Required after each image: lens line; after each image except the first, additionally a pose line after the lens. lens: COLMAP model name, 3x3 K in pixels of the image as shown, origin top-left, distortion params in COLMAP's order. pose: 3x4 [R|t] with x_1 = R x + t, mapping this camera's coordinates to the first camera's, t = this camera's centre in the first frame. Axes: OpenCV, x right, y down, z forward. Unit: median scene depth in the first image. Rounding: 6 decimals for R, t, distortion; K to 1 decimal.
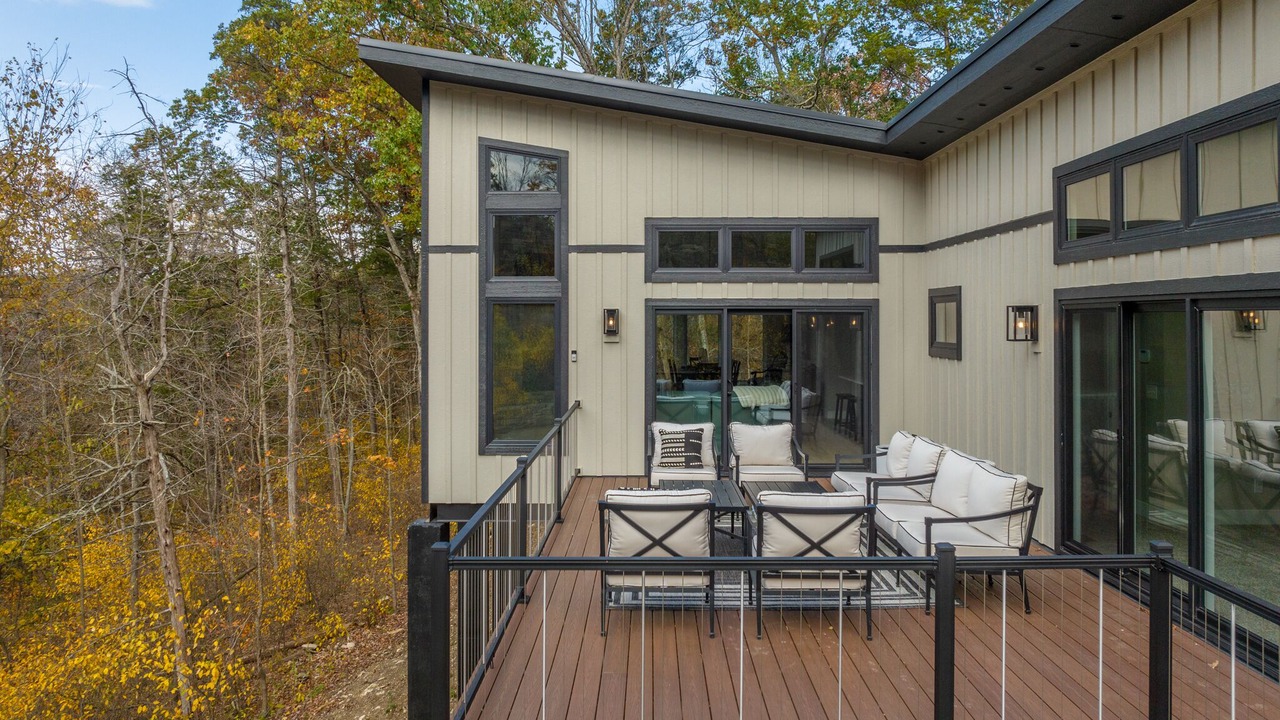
lens RADIAL K [[911.5, 0, 642.2], [0, 911.5, 315.8], [0, 0, 1]] dist [-0.000650, -0.002237]
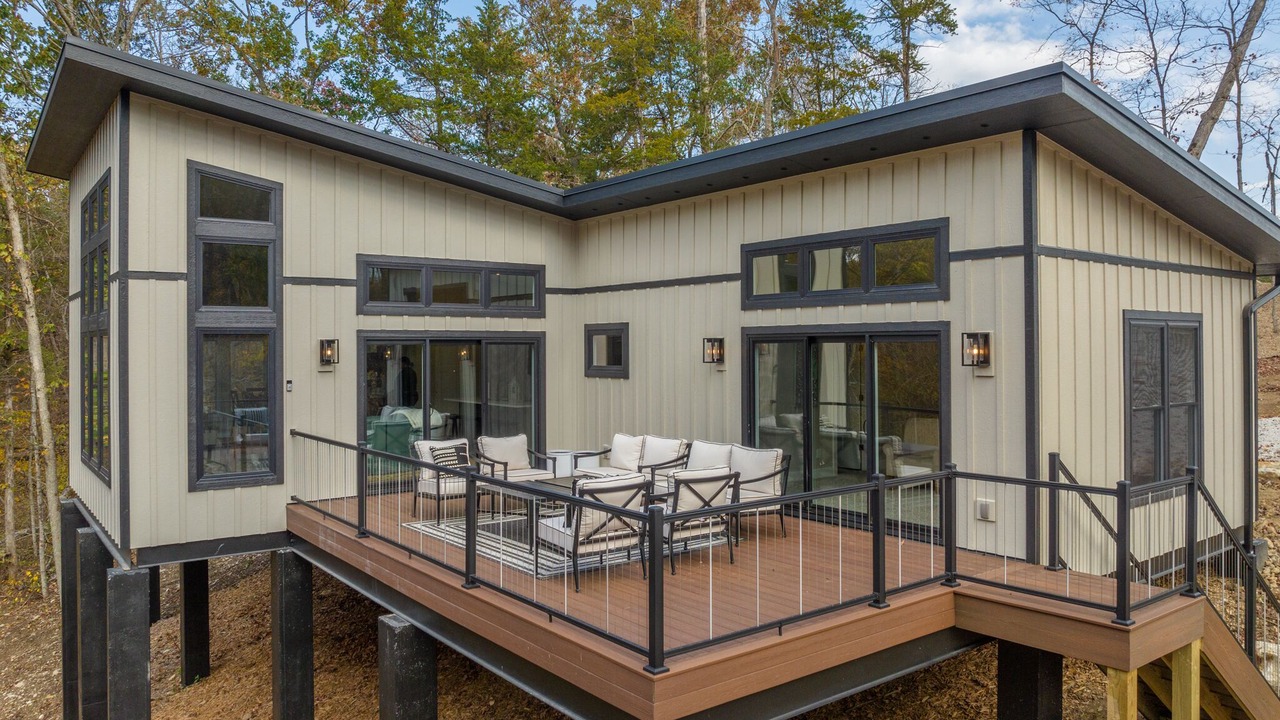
lens RADIAL K [[898.5, 0, 640.0], [0, 898.5, 360.0], [0, 0, 1]] dist [-0.004192, -0.001308]
pose [[0.792918, -0.012811, 0.609193, -0.375365], [0.002415, 0.999837, 0.017882, -0.001562], [-0.609323, -0.012708, 0.792820, -0.034200]]
